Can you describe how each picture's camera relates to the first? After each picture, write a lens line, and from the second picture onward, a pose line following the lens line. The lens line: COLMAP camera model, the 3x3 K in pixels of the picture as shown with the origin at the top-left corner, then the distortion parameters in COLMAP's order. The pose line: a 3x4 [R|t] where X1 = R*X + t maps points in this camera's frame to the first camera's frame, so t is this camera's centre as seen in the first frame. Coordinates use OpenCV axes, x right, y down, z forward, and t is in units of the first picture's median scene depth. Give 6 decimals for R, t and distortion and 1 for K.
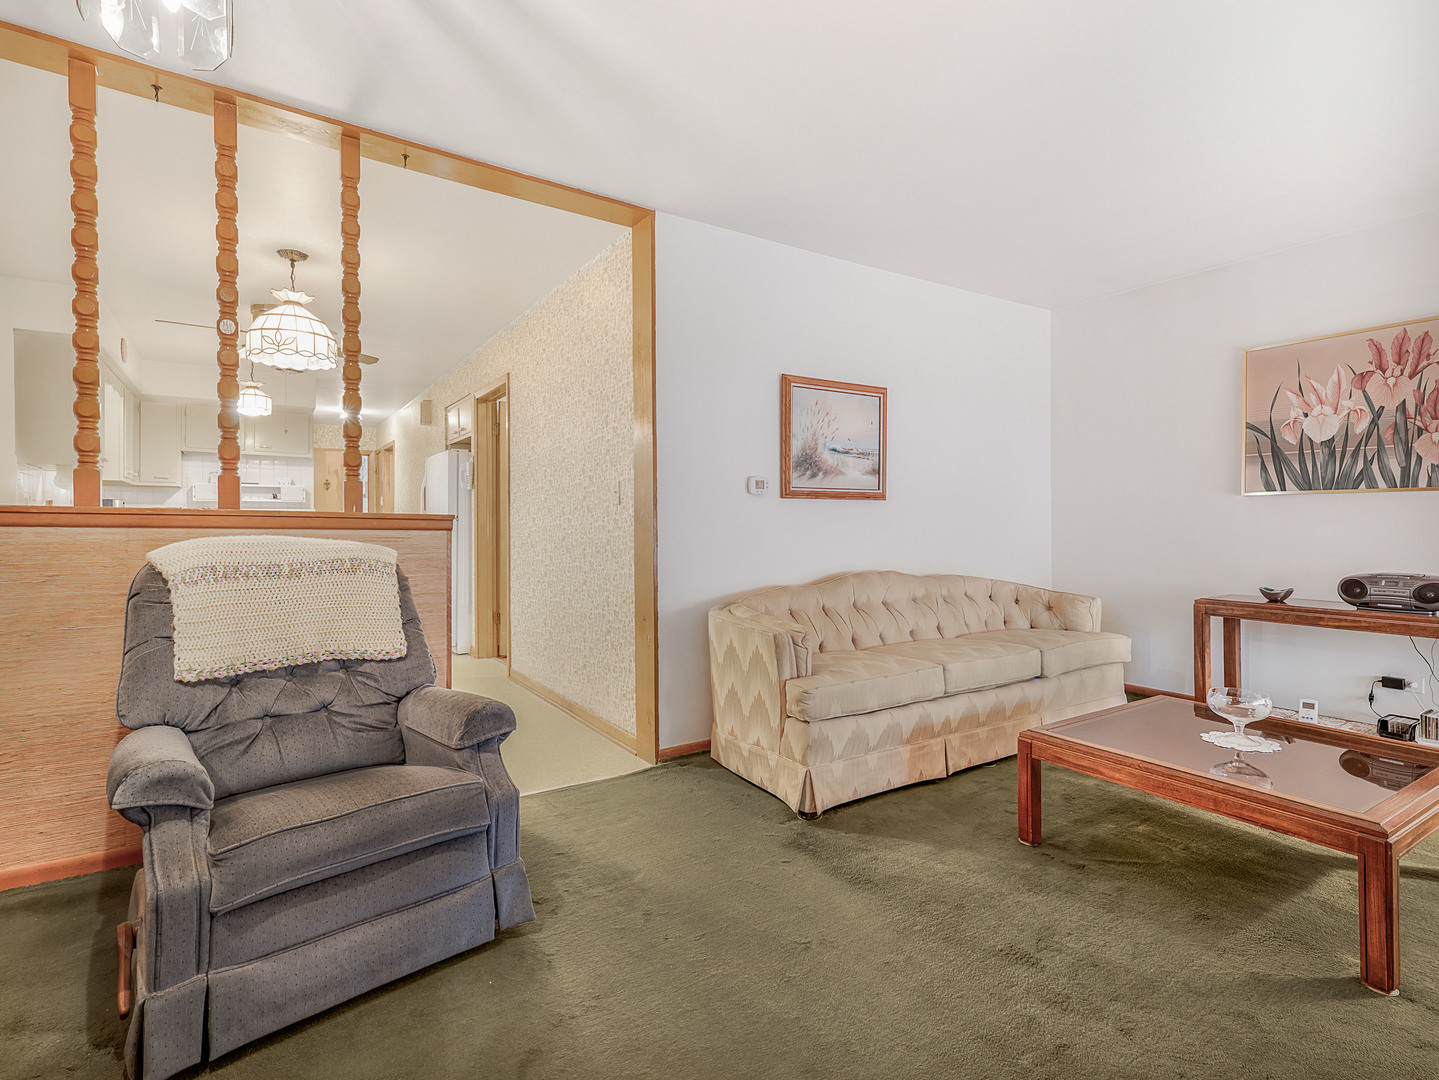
lens RADIAL K [[745.5, 0, 721.0], [0, 745.5, 518.9], [0, 0, 1]] dist [0.011074, -0.001051]
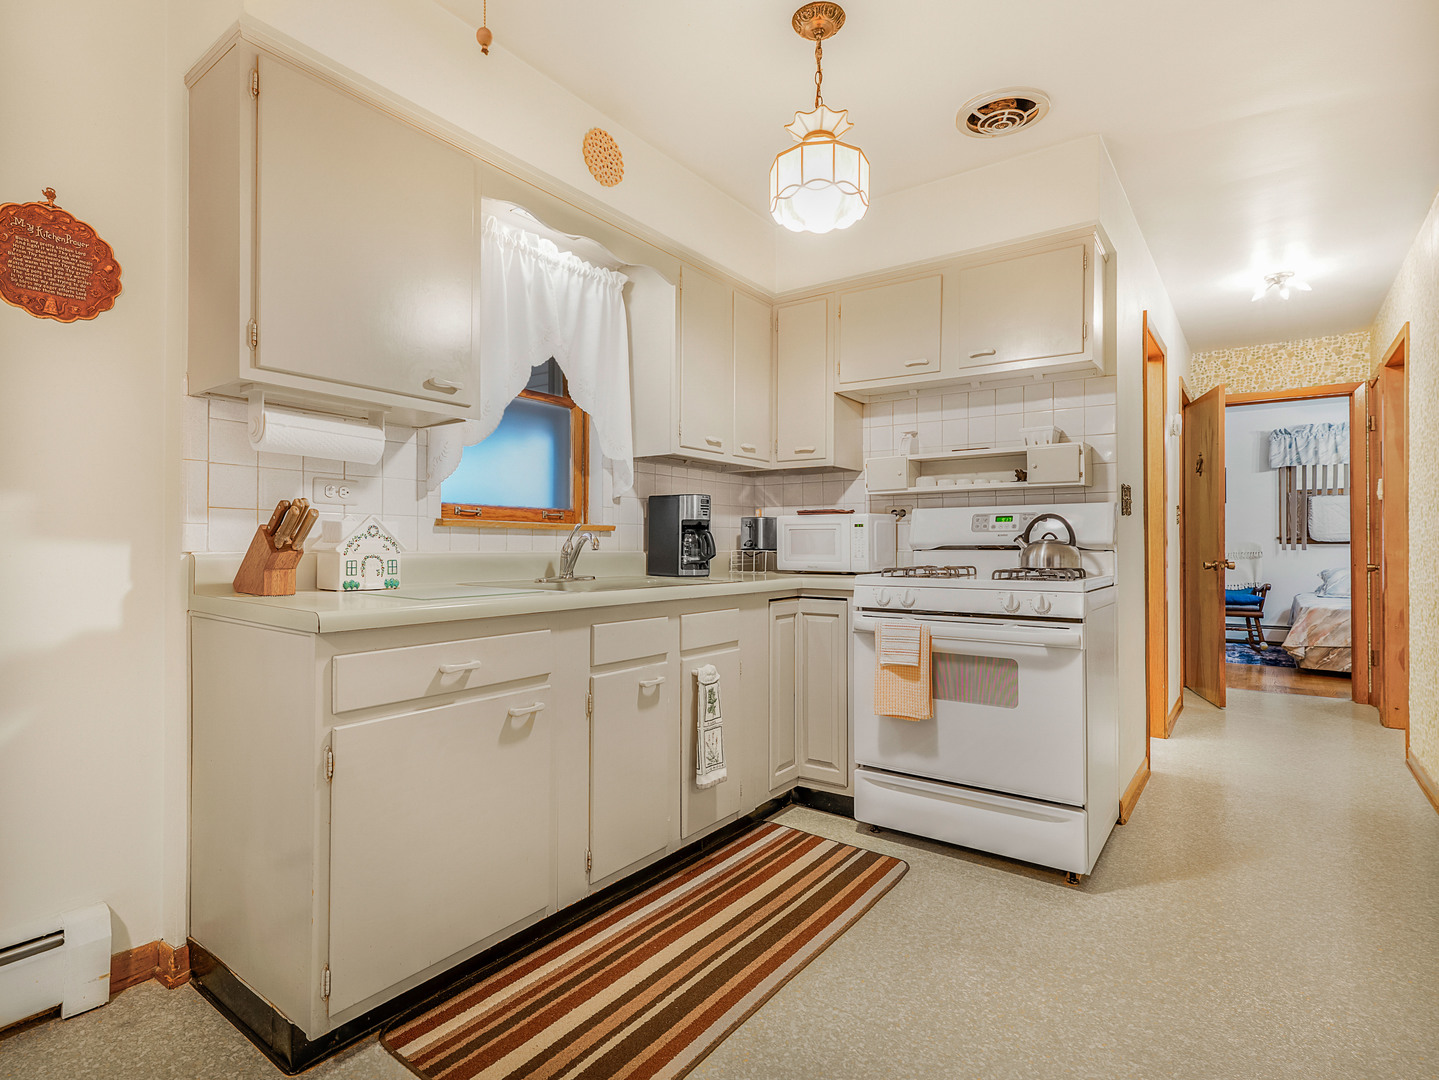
lens RADIAL K [[745.5, 0, 718.3], [0, 745.5, 537.7], [0, 0, 1]] dist [0.011074, -0.001051]
pose [[0.367289, -0.005731, -0.930089, -0.273559], [0.000725, 0.999982, -0.005875, 0.006592], [0.930107, 0.001484, 0.367287, 0.690183]]
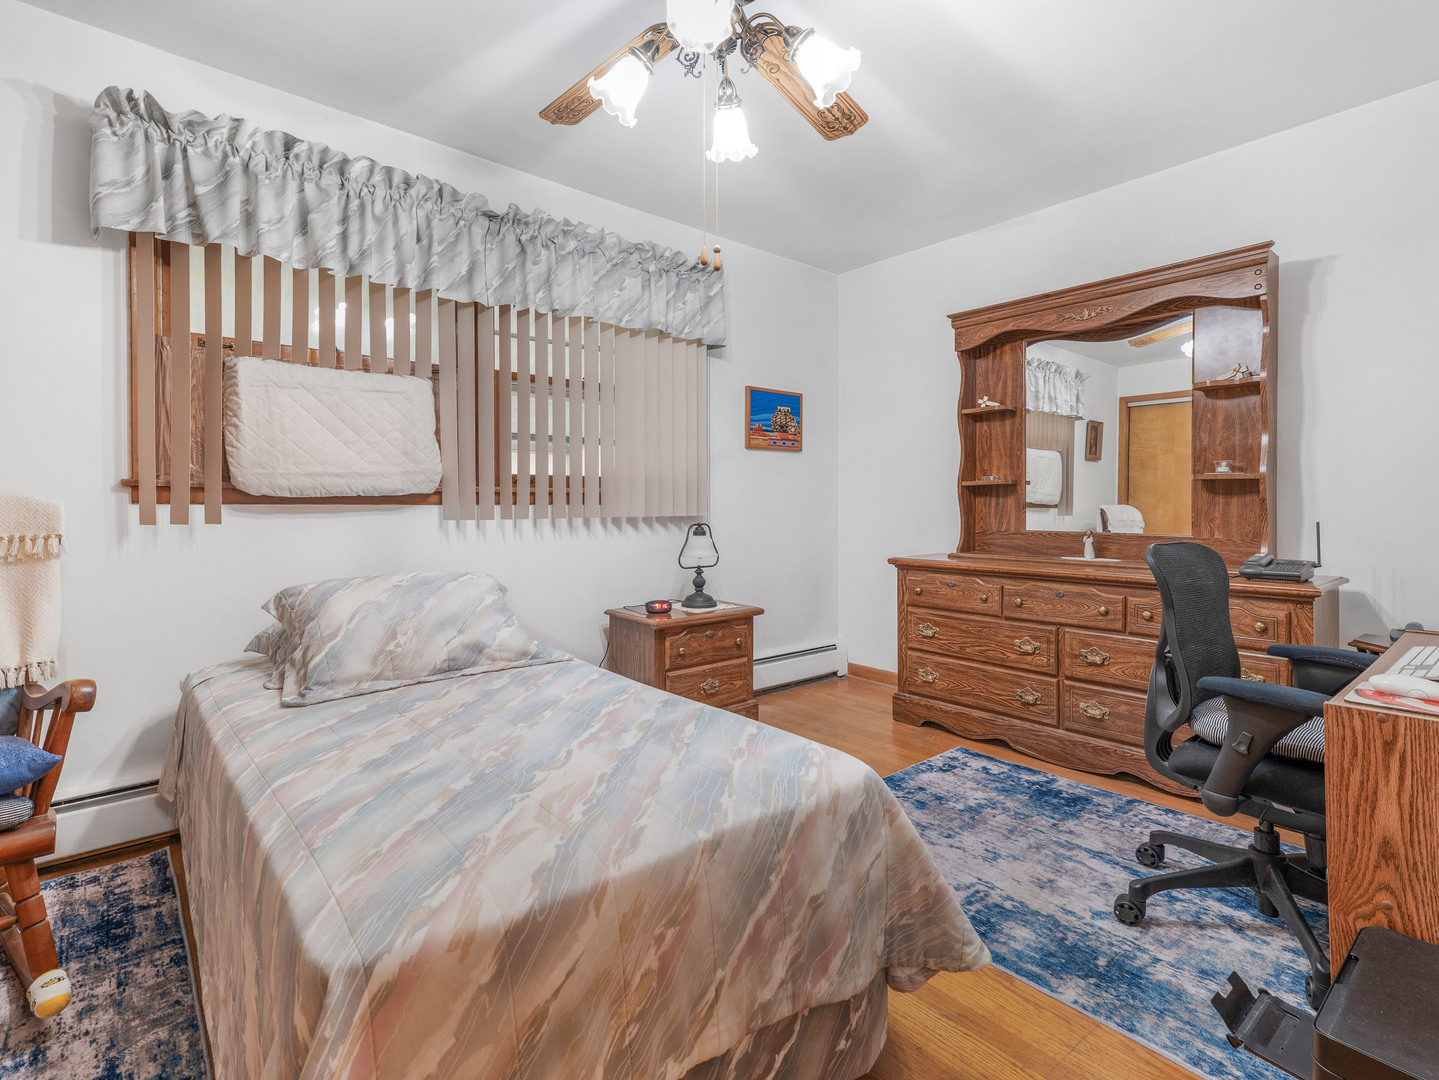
lens RADIAL K [[697.9, 0, 728.0], [0, 697.9, 549.3], [0, 0, 1]] dist [0.005361, 0.000499]
pose [[0.992397, -0.002102, 0.123062, -0.731708], [0.001511, 0.999987, 0.004891, 0.026792], [-0.123070, -0.004668, 0.992387, 1.453868]]
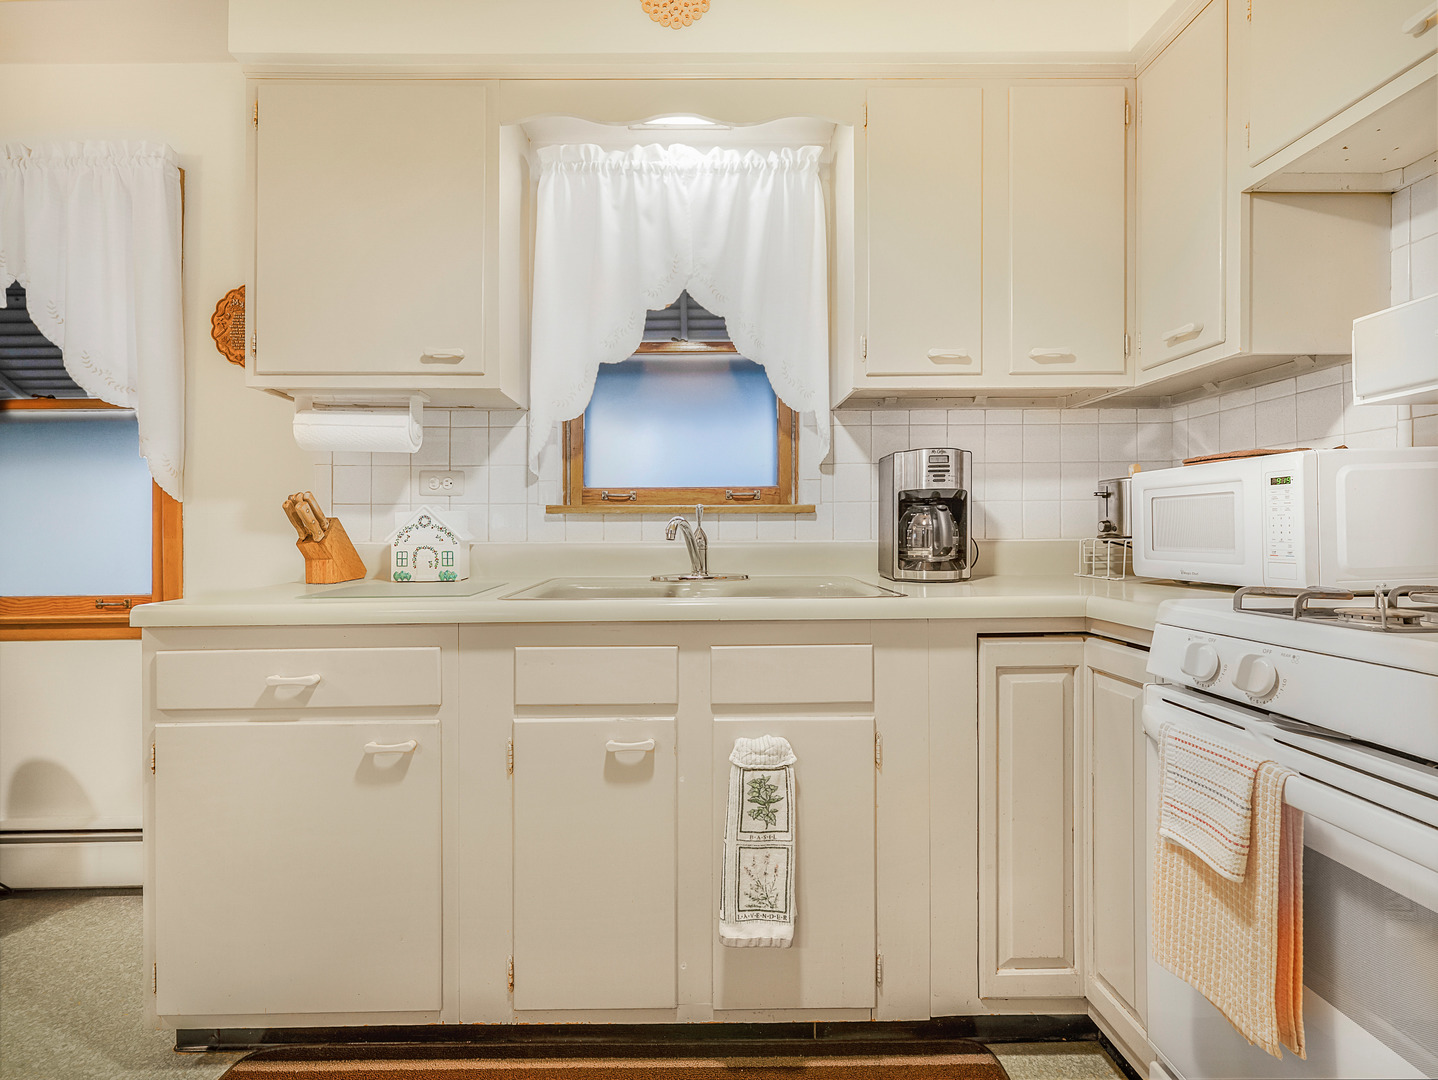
lens RADIAL K [[674.6, 0, 710.4], [0, 674.6, 531.2], [0, 0, 1]] dist [-0.000951, 0.002051]
pose [[-0.529703, 0.006223, -0.848161, -0.427862], [0.013322, 0.999911, -0.000983, 0.007564], [0.848079, -0.011820, -0.529738, 0.890684]]
